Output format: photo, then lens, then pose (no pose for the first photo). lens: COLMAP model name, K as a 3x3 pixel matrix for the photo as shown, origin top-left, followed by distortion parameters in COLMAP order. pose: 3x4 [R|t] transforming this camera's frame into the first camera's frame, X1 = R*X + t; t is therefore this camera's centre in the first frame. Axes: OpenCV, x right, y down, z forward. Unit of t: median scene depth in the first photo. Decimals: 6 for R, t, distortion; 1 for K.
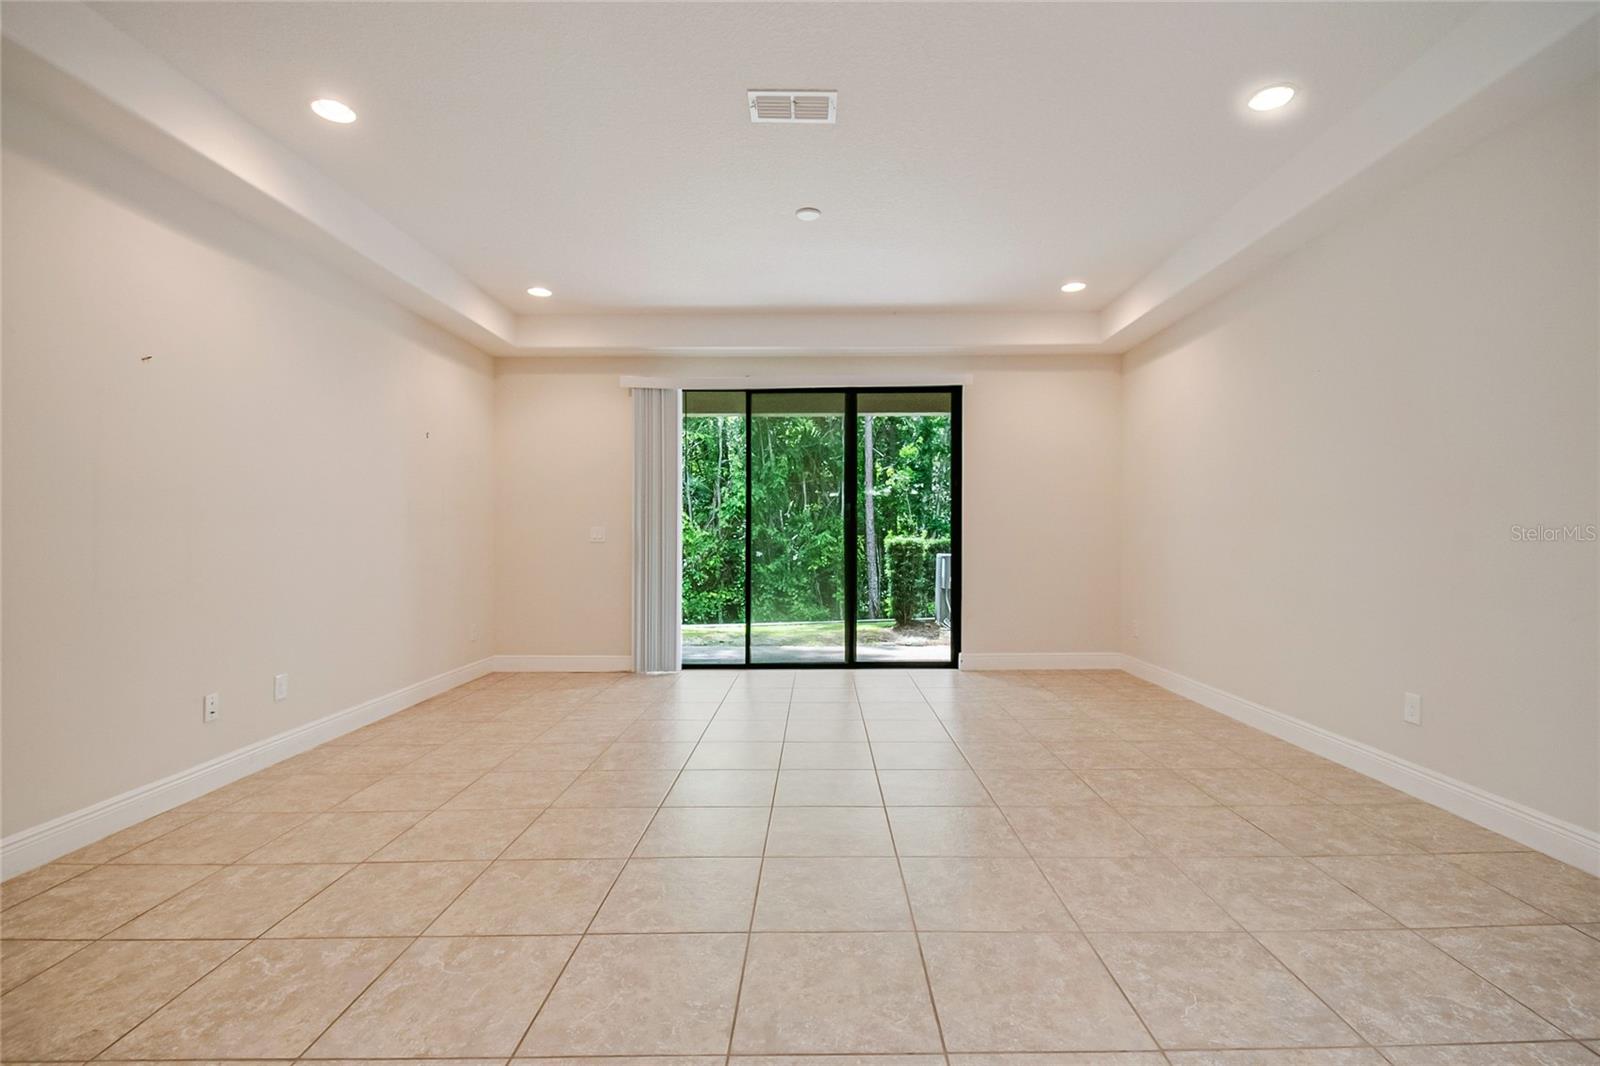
lens RADIAL K [[690.9, 0, 821.3], [0, 690.9, 543.3], [0, 0, 1]] dist [0.016304, -0.018892]
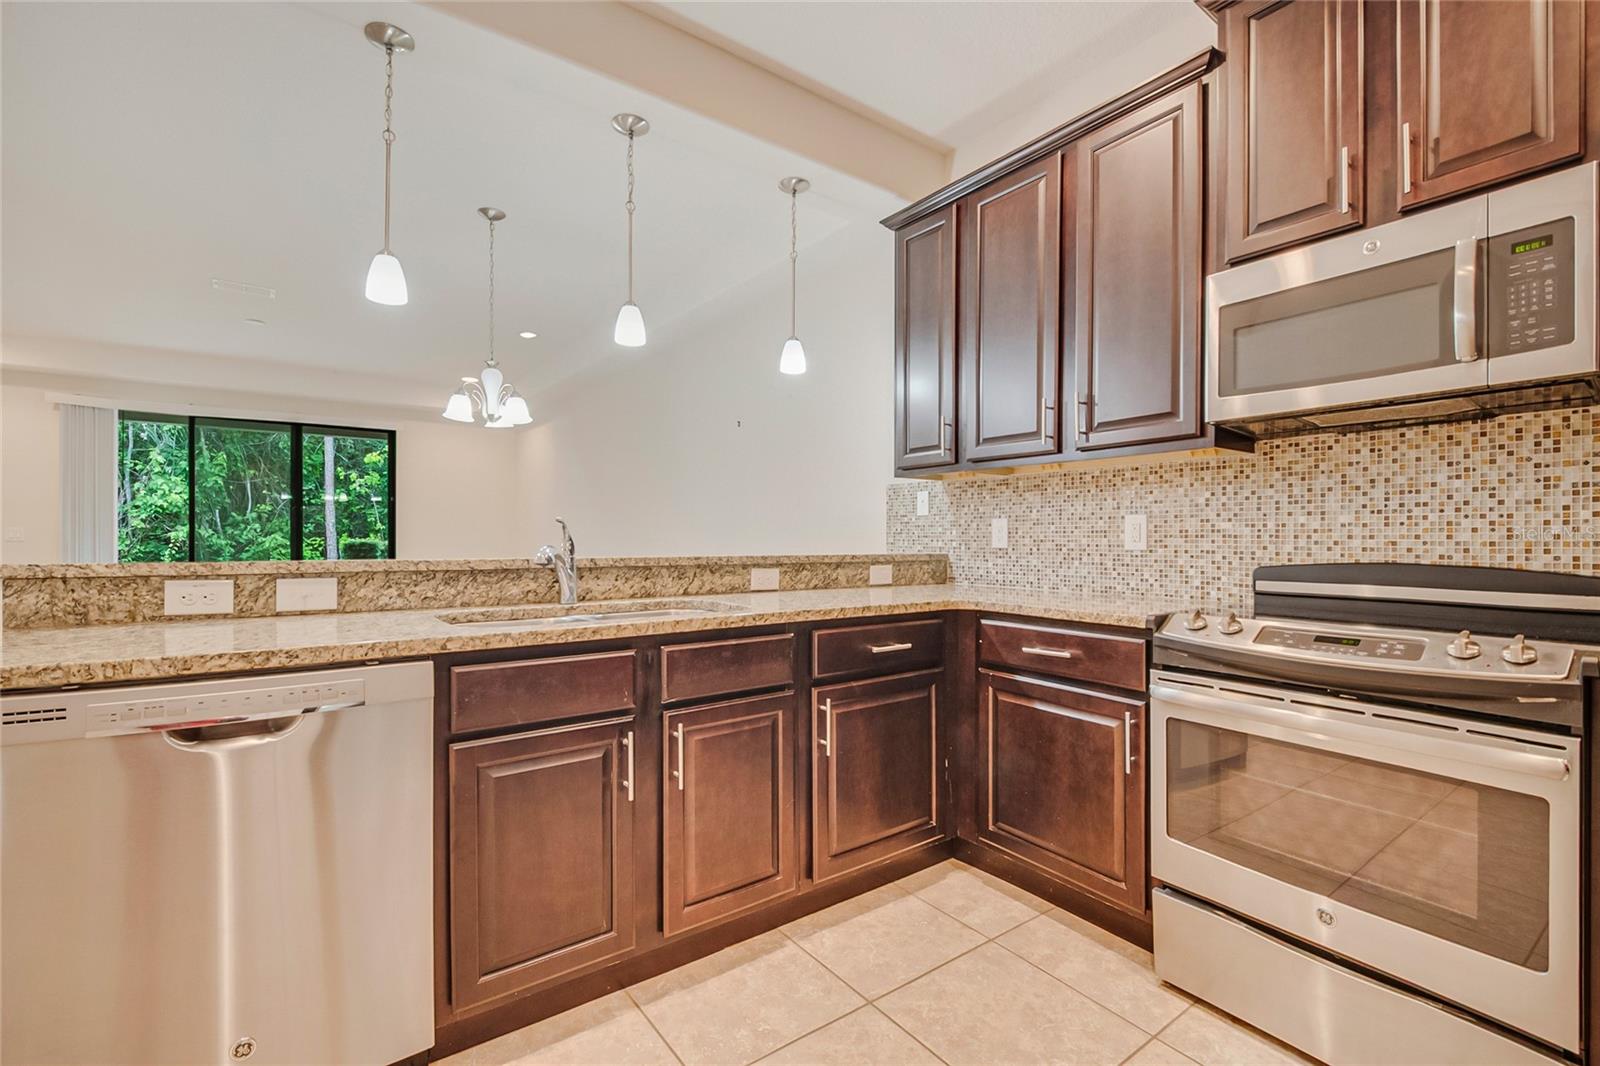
lens RADIAL K [[690.9, 0, 800.6], [0, 690.9, 544.1], [0, 0, 1]] dist [0.016304, -0.018892]
pose [[0.796430, 0.001557, 0.604729, 0.010077], [0.002142, 0.999983, -0.005395, 0.011178], [-0.604727, 0.005592, 0.796413, -0.570530]]
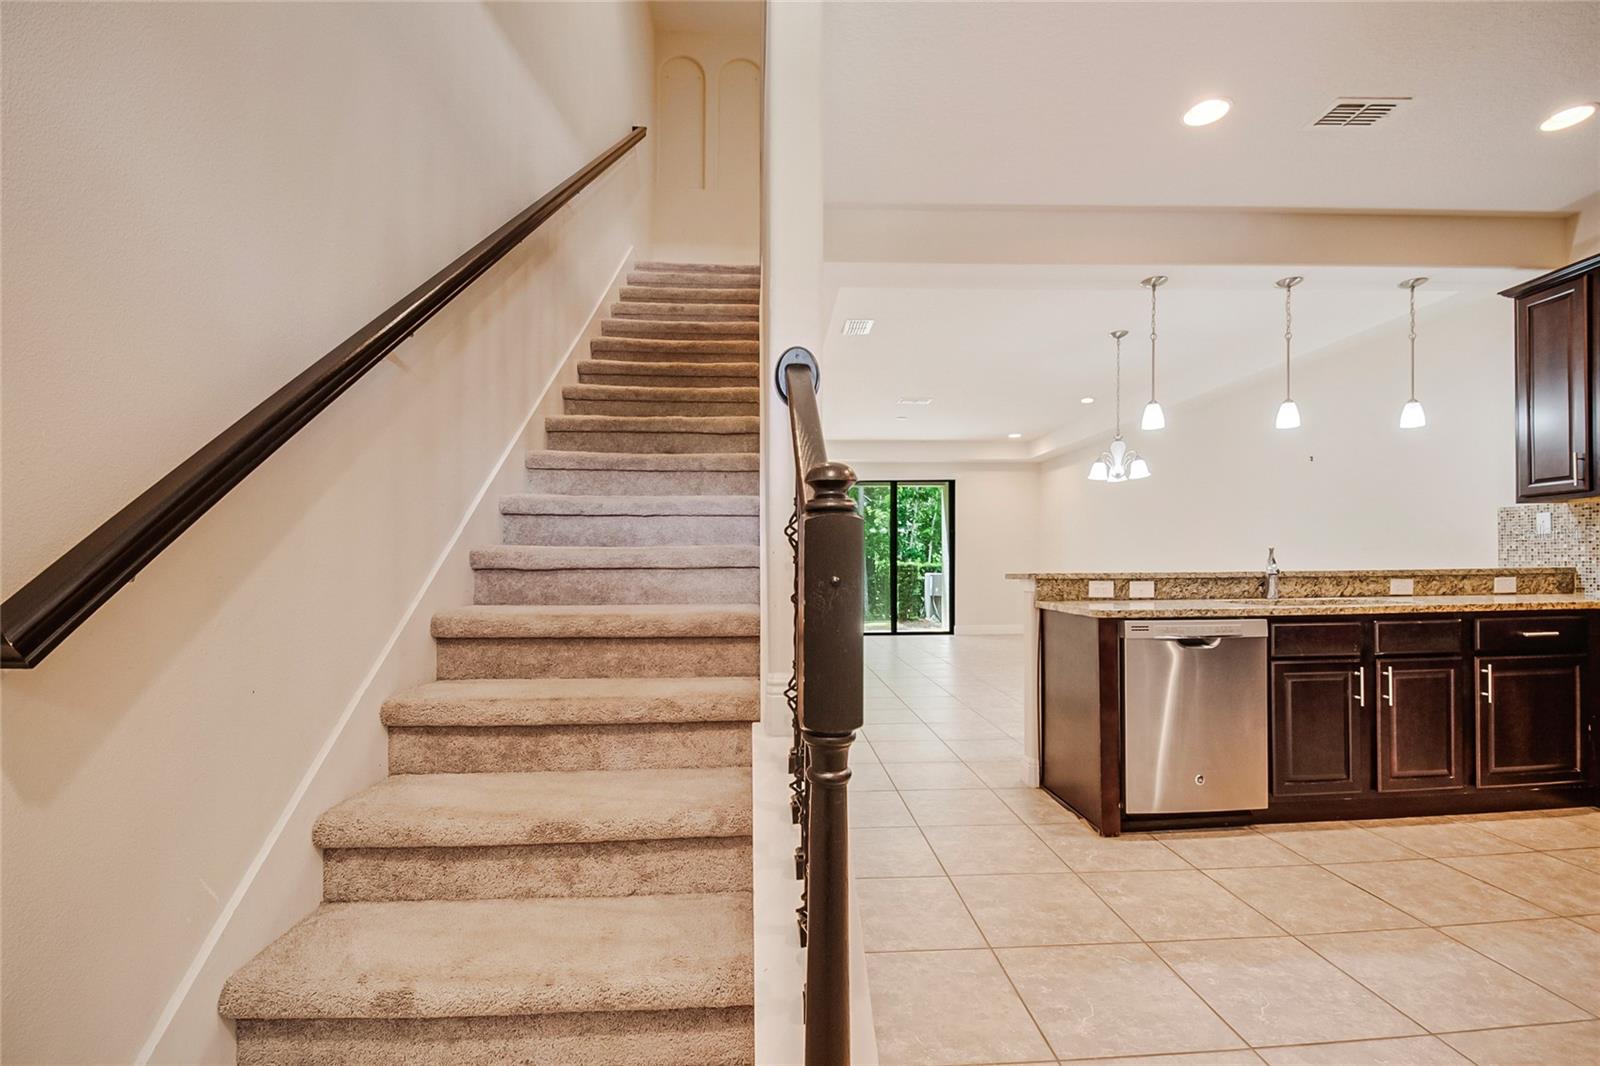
lens RADIAL K [[690.9, 0, 818.7], [0, 690.9, 561.0], [0, 0, 1]] dist [0.016304, -0.018892]
pose [[0.996937, -0.007028, 0.077892, -0.291669], [0.008042, 0.999887, -0.012710, 0.011943], [-0.077794, 0.013298, 0.996881, -0.766970]]
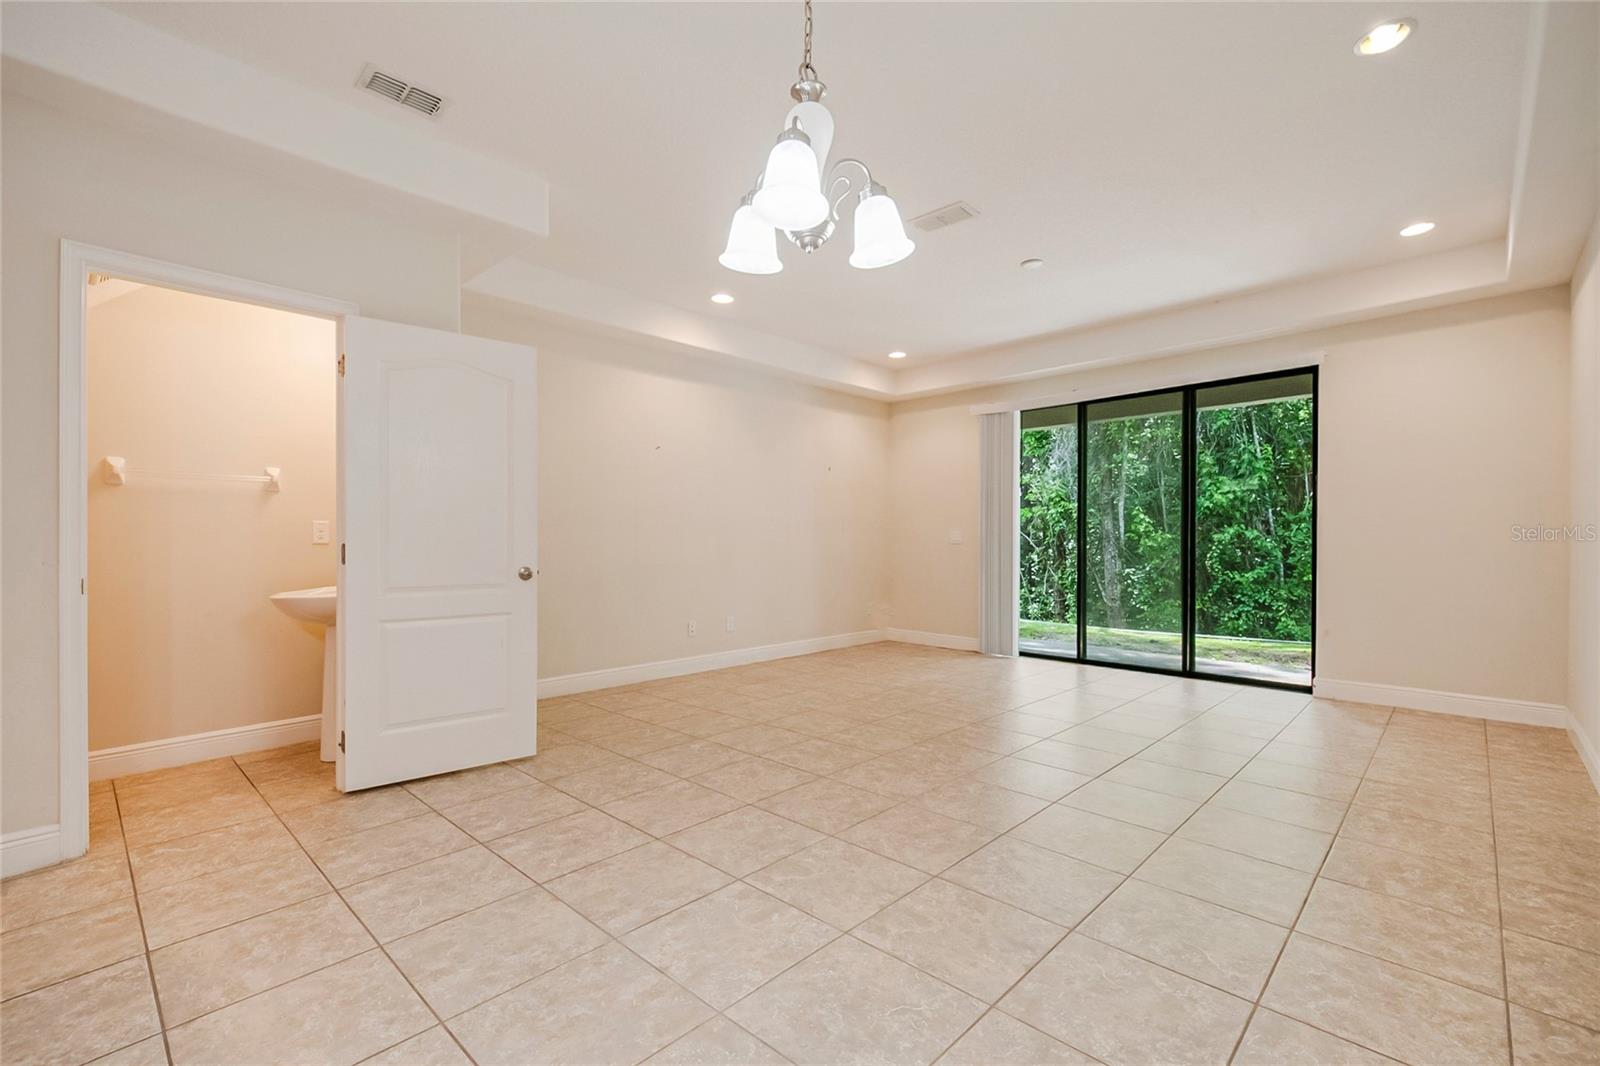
lens RADIAL K [[690.9, 0, 792.4], [0, 690.9, 546.3], [0, 0, 1]] dist [0.016304, -0.018892]
pose [[0.710198, 0.010161, -0.703929, 0.324567], [-0.010615, 0.999937, 0.003724, 0.002342], [0.703922, 0.004827, 0.710261, -0.073408]]
